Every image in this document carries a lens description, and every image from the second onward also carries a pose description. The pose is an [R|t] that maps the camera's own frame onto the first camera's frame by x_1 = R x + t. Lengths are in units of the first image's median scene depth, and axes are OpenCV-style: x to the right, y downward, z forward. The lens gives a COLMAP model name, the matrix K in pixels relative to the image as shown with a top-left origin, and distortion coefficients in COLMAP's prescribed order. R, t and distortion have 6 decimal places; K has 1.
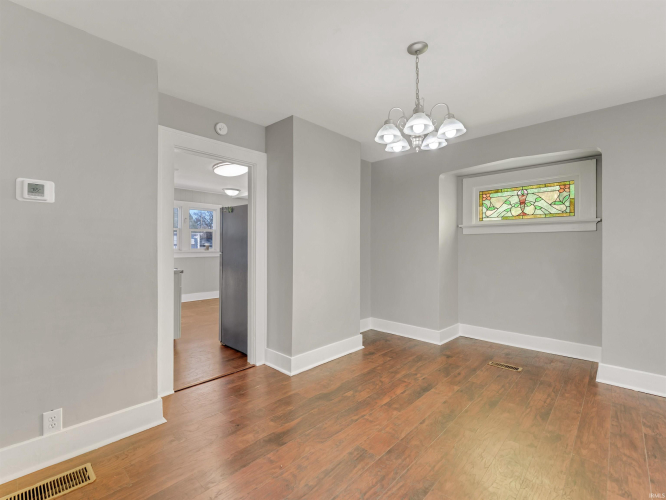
lens RADIAL K [[309.1, 0, 333.9], [0, 309.1, 247.5], [0, 0, 1]] dist [0.002049, -0.001115]
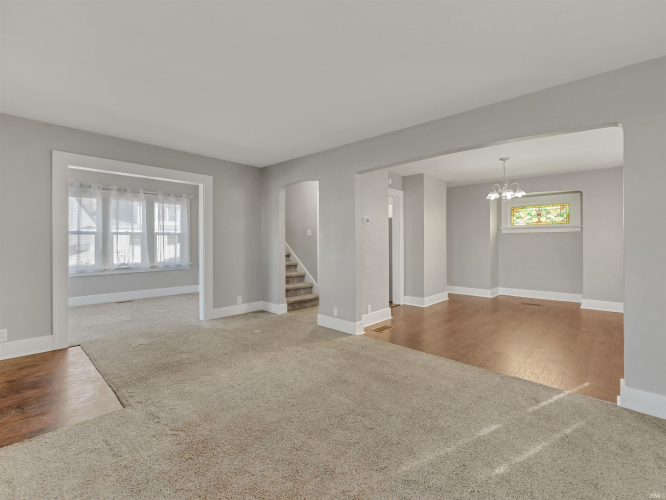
lens RADIAL K [[309.1, 0, 331.7], [0, 309.1, 245.8], [0, 0, 1]] dist [0.002049, -0.001115]
pose [[0.999964, -0.007588, 0.003666, -0.583200], [0.007536, 0.999874, 0.013939, -0.006848], [-0.003772, -0.013911, 0.999896, -0.761337]]
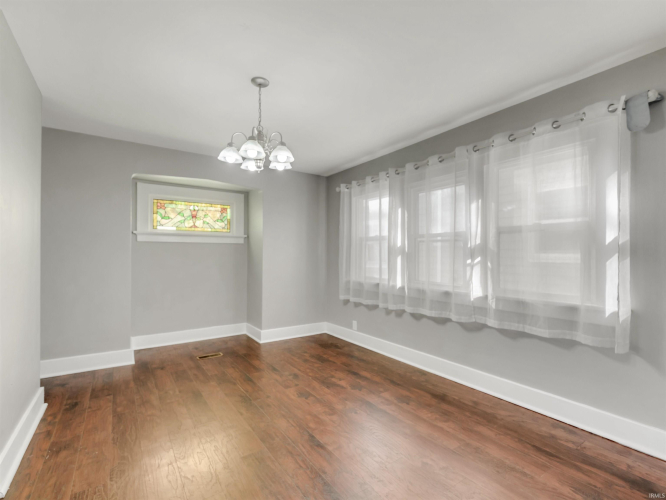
lens RADIAL K [[309.1, 0, 321.1], [0, 309.1, 254.3], [0, 0, 1]] dist [0.002049, -0.001115]
pose [[0.229515, 0.000912, 0.973305, -0.439390], [0.000202, 0.999999, -0.000985, -0.002343], [-0.973305, 0.000423, 0.229515, 0.283038]]
